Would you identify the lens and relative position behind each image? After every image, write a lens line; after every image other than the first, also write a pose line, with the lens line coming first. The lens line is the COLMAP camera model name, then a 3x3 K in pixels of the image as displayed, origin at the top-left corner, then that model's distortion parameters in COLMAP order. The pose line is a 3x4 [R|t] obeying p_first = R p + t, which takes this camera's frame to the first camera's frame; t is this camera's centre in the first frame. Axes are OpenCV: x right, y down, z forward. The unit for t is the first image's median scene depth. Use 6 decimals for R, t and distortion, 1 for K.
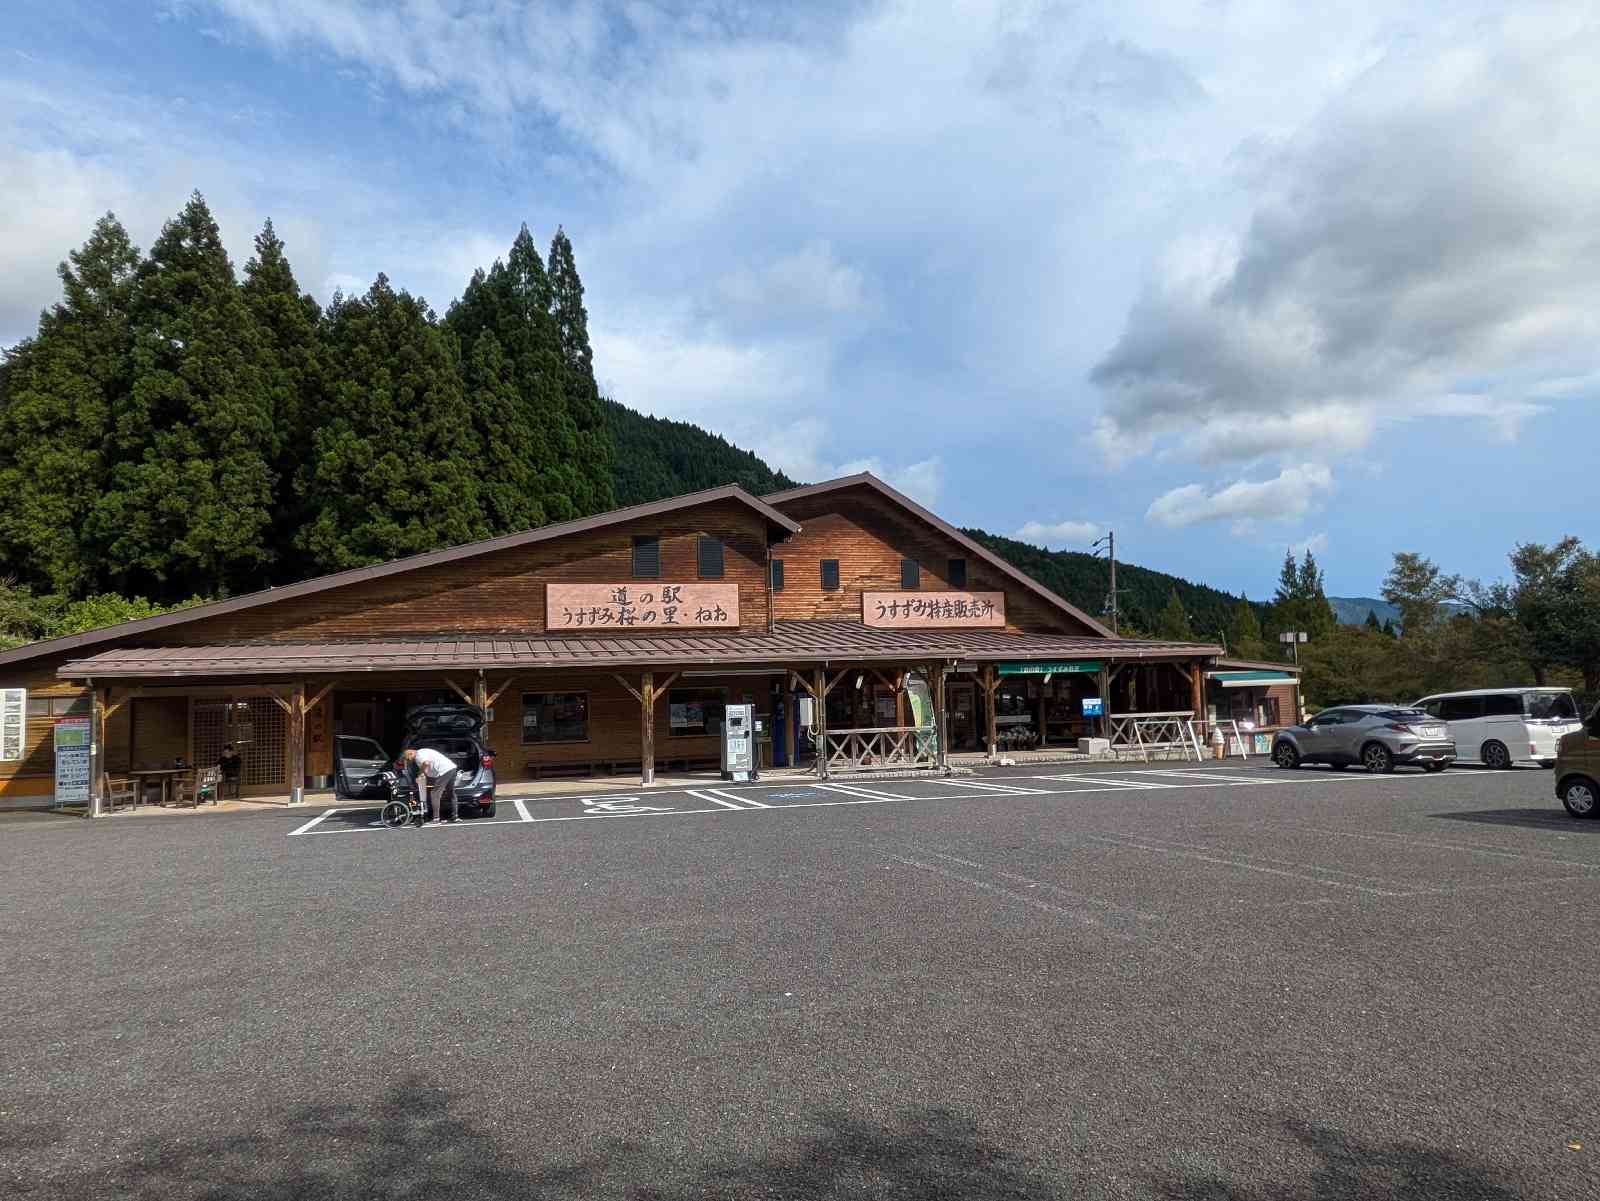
lens RADIAL K [[1077.3, 0, 815.4], [0, 1077.3, 595.6], [0, 0, 1]] dist [0.015235, -0.012163]
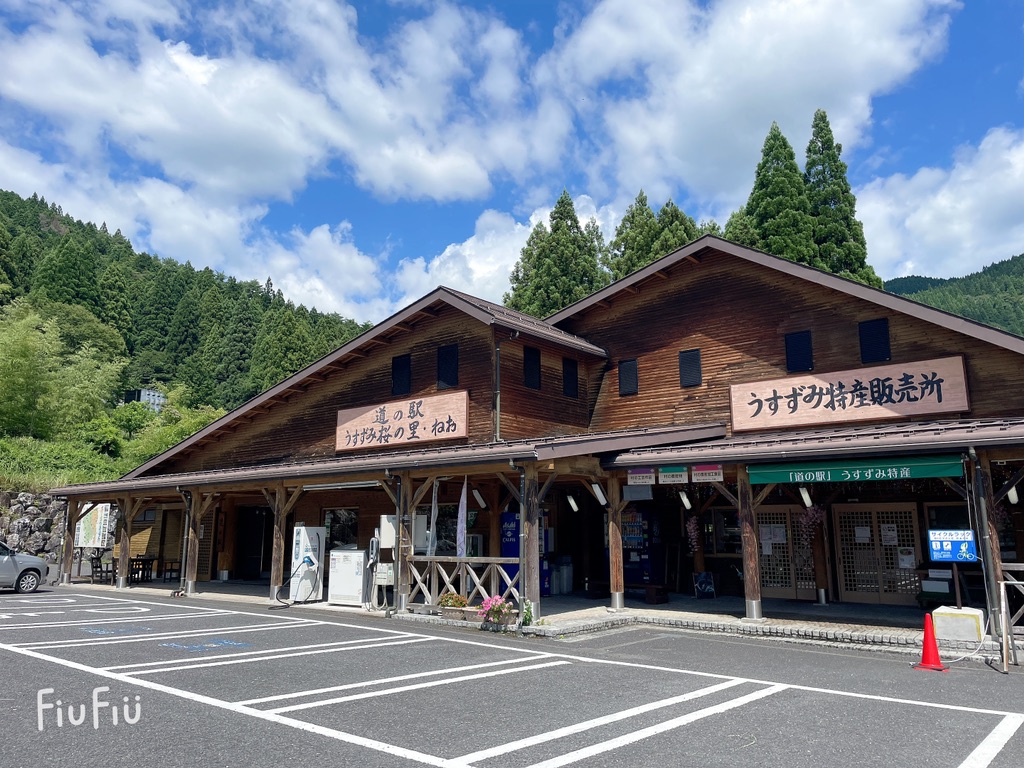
lens RADIAL K [[774.8, 0, 510.7], [0, 774.8, 371.6], [0, 0, 1]] dist [0.080925, -0.094613]
pose [[0.552474, -0.141140, -0.821494, 0.473634], [0.056214, 0.989625, -0.132221, 0.059782], [0.831632, 0.026870, 0.554676, 0.626856]]
